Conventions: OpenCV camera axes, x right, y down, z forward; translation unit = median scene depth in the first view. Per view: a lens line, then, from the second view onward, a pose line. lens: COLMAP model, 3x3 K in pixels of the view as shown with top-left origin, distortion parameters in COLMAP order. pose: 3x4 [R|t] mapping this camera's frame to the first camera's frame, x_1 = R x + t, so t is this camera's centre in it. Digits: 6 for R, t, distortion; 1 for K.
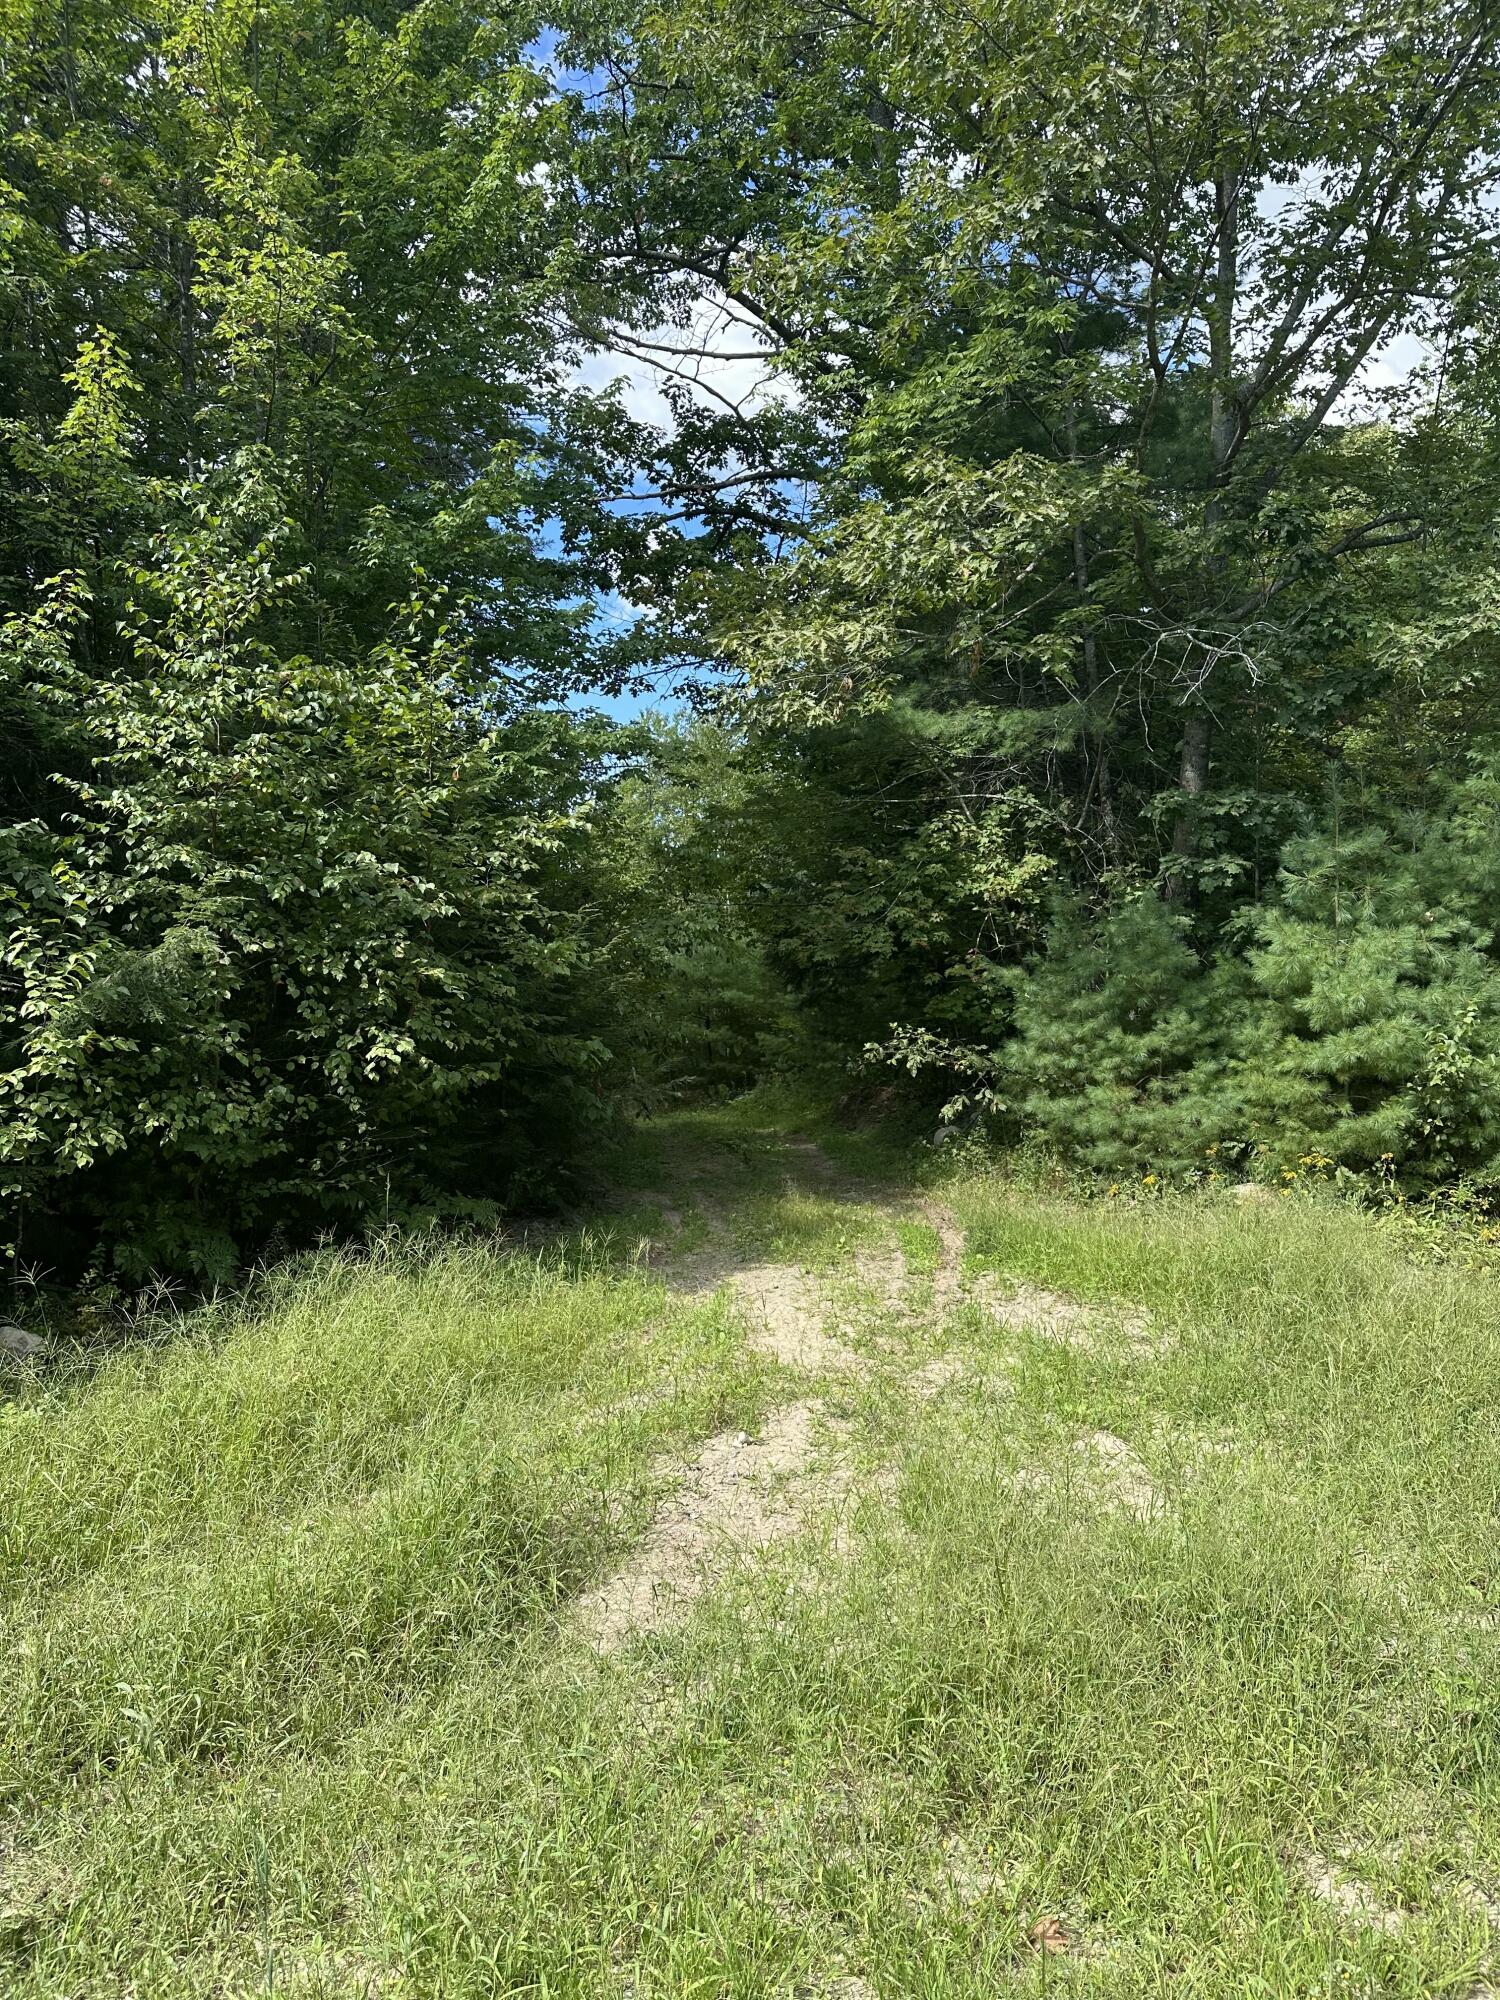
lens RADIAL K [[1395.6, 0, 724.1], [0, 1395.6, 990.5], [0, 0, 1]] dist [0.182885, -0.306014]
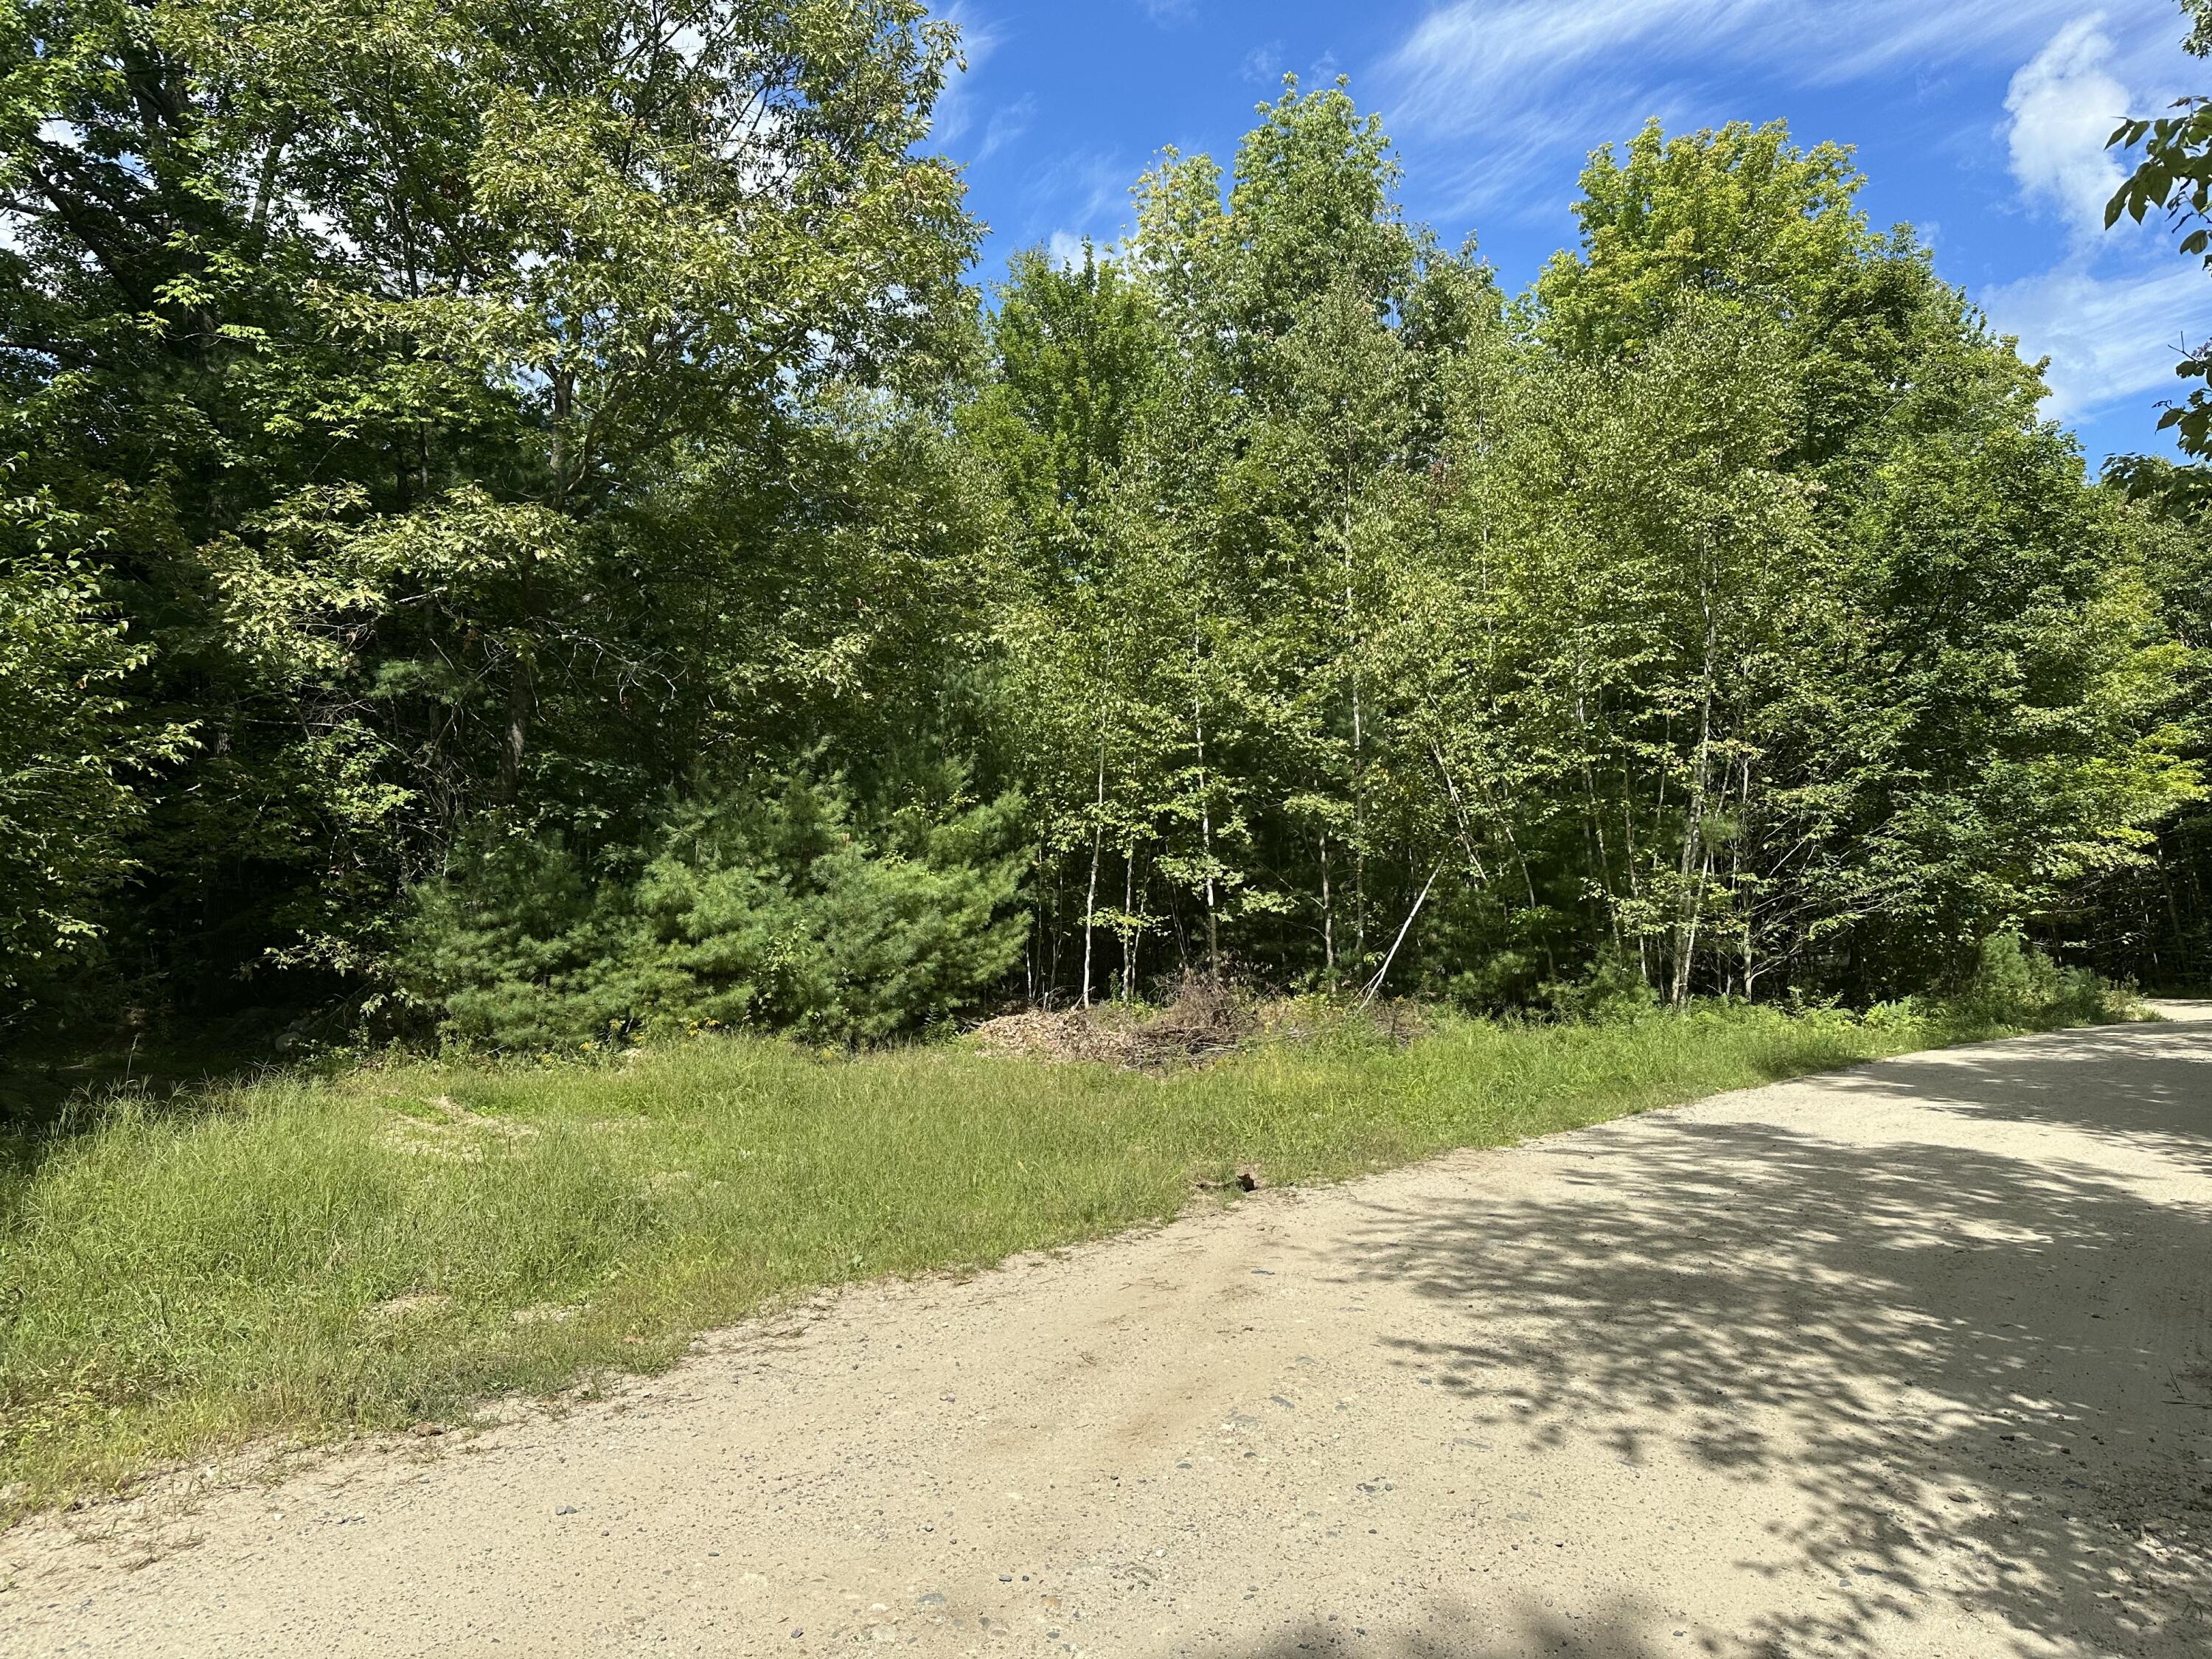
lens RADIAL K [[1555.5, 0, 1098.7], [0, 1555.5, 815.4], [0, 0, 1]] dist [0.099264, -0.146669]
pose [[0.623641, 0.079515, 0.777657, -0.460667], [-0.021075, 0.996162, -0.084956, 0.025937], [-0.781427, 0.036593, 0.622923, -0.253496]]
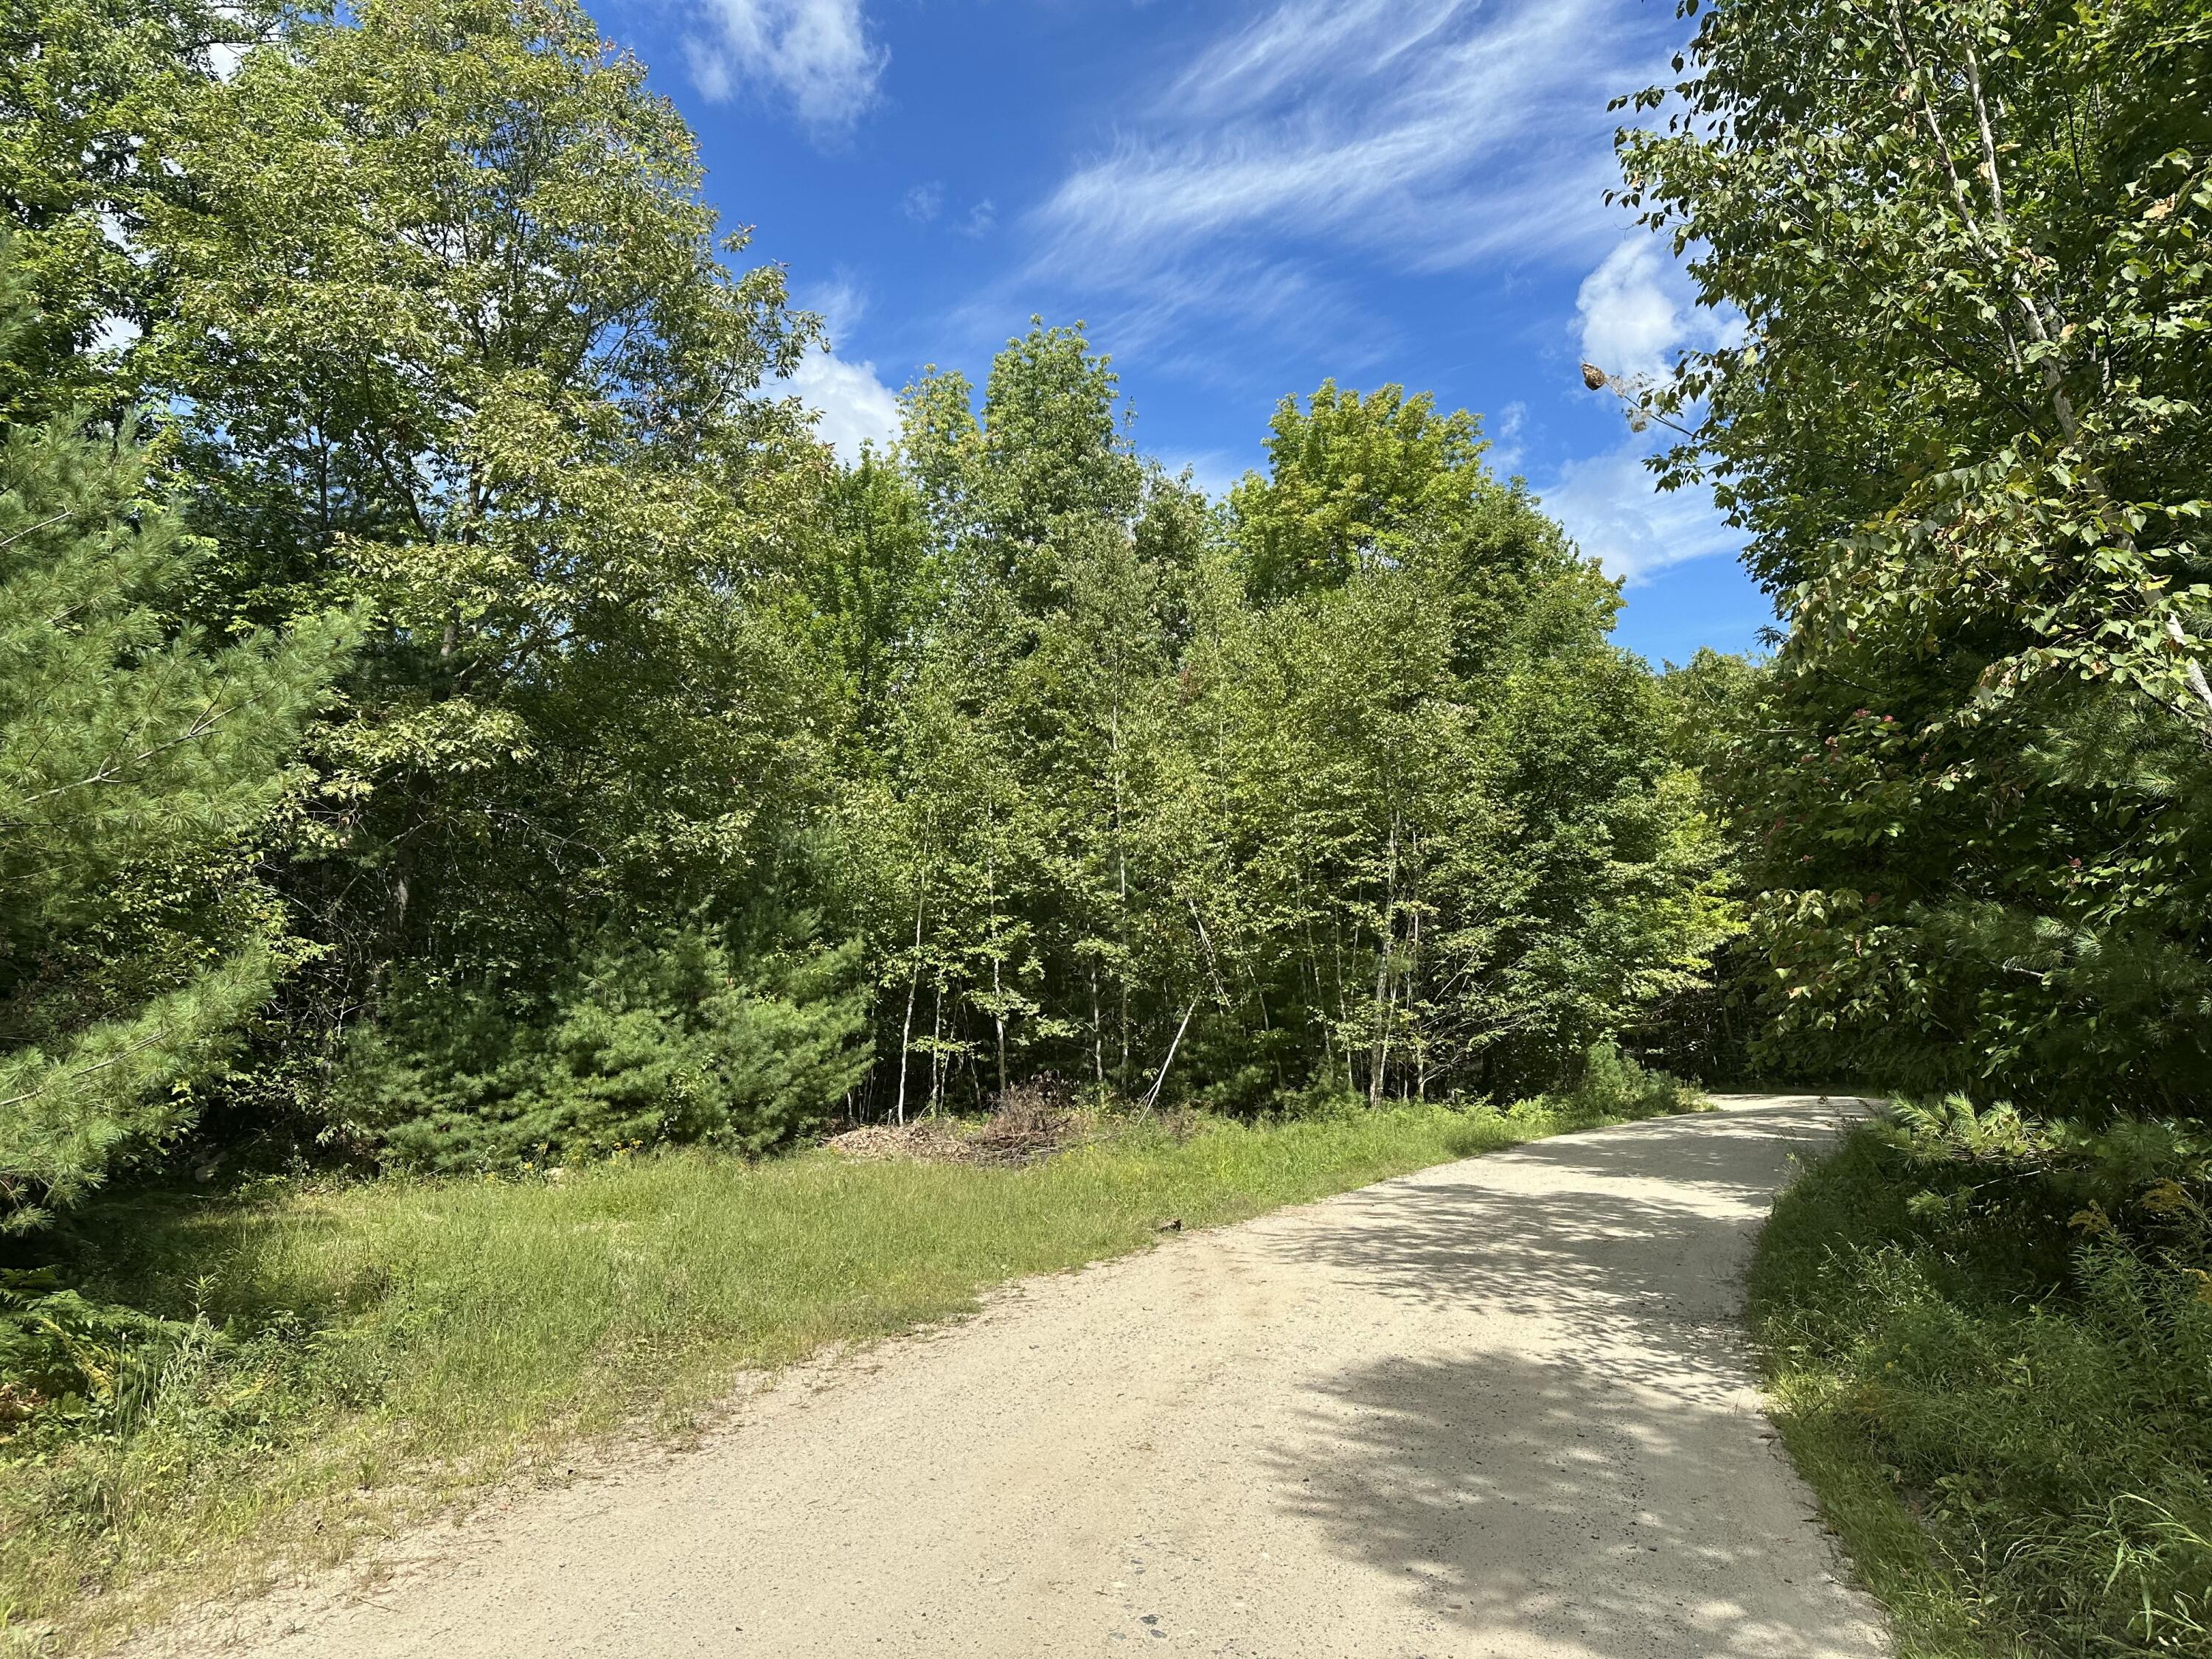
lens RADIAL K [[1560.6, 0, 1106.0], [0, 1560.6, 829.5], [0, 0, 1]] dist [0.189984, -0.437180]
pose [[0.435616, 0.135195, 0.889922, -0.846546], [-0.000716, 0.988708, -0.149851, 0.022684], [-0.900132, 0.064641, 0.430794, -0.297135]]
